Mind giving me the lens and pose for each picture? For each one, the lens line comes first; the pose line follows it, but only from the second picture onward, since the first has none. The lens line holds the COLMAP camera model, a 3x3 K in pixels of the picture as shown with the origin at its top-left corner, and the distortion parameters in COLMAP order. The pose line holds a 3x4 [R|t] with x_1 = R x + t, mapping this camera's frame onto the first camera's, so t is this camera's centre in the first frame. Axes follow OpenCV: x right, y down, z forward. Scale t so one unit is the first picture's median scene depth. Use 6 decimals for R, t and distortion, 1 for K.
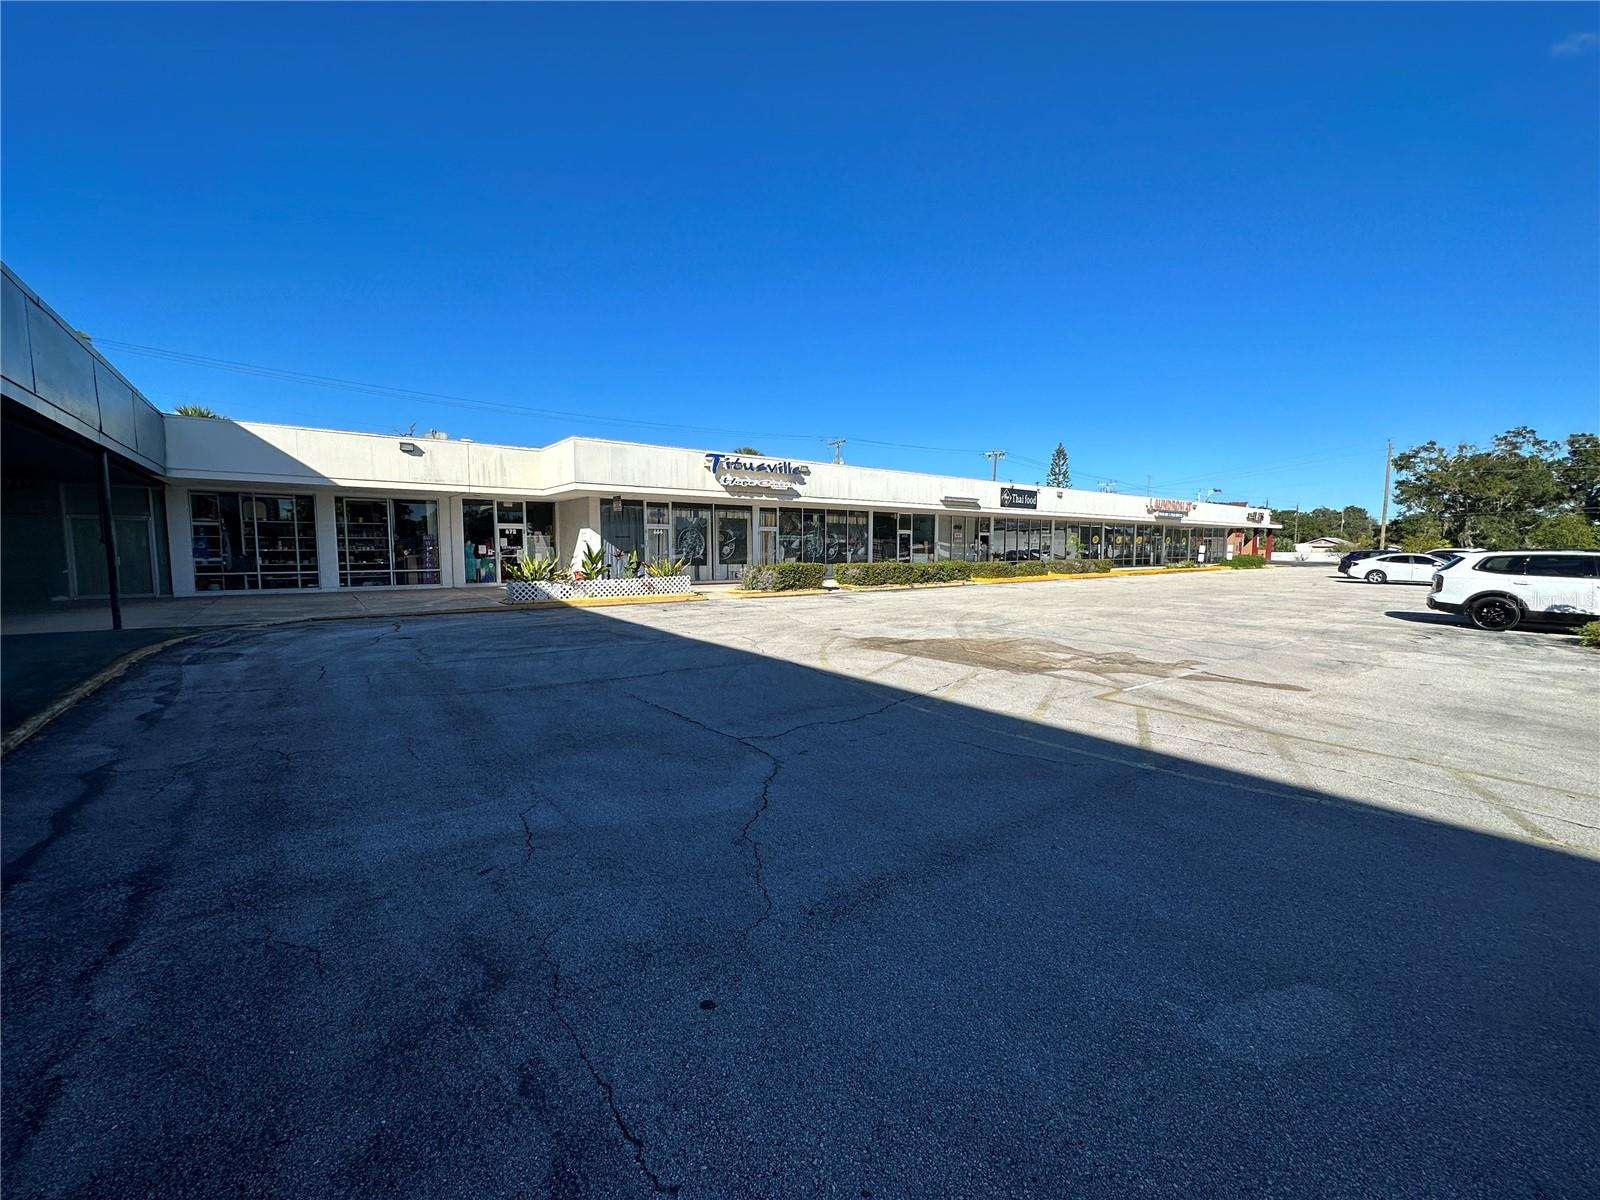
lens RADIAL K [[633.2, 0, 802.5], [0, 633.2, 612.5], [0, 0, 1]] dist [-0.008920, 0.003523]
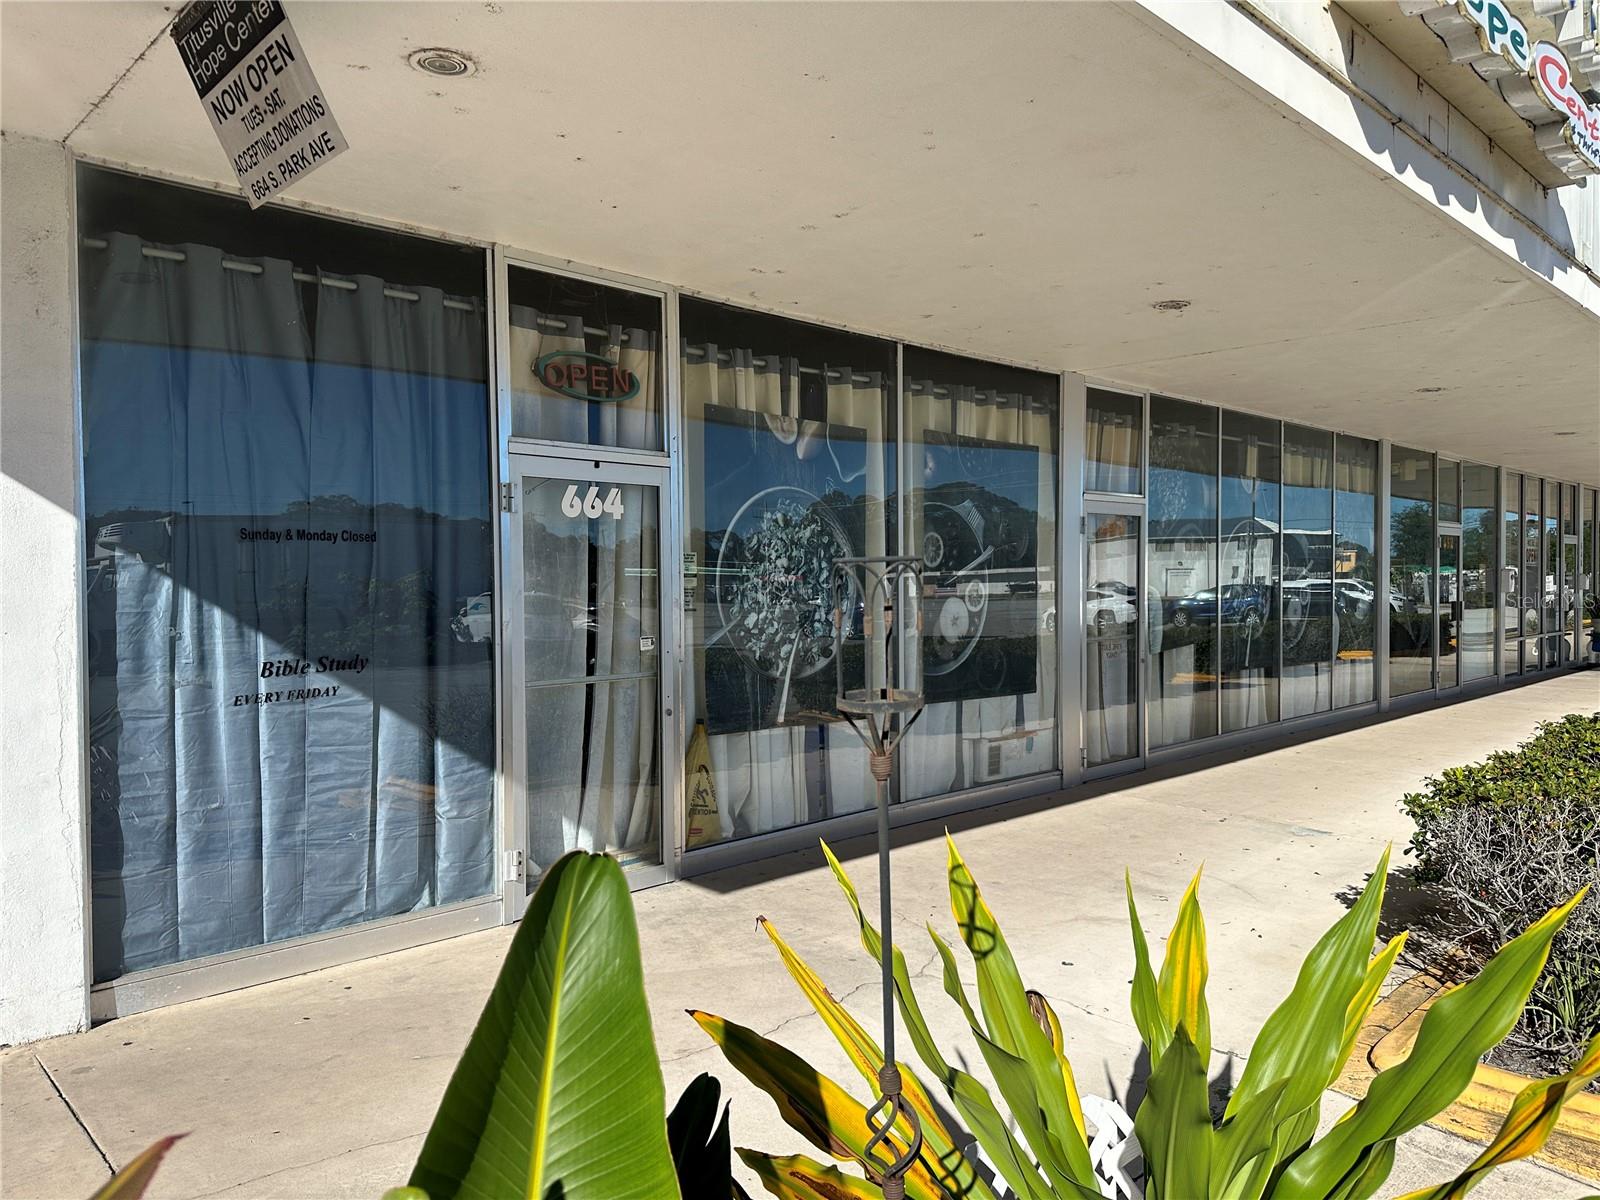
lens RADIAL K [[1130.4, 0, 829.8], [0, 1130.4, 594.0], [0, 0, 1]] dist [0.051370, -0.065263]
pose [[0.993687, -0.011082, 0.111640, -0.198817], [0.021032, 0.995867, -0.088352, -0.083000], [-0.110199, 0.090143, 0.989813, 0.735464]]
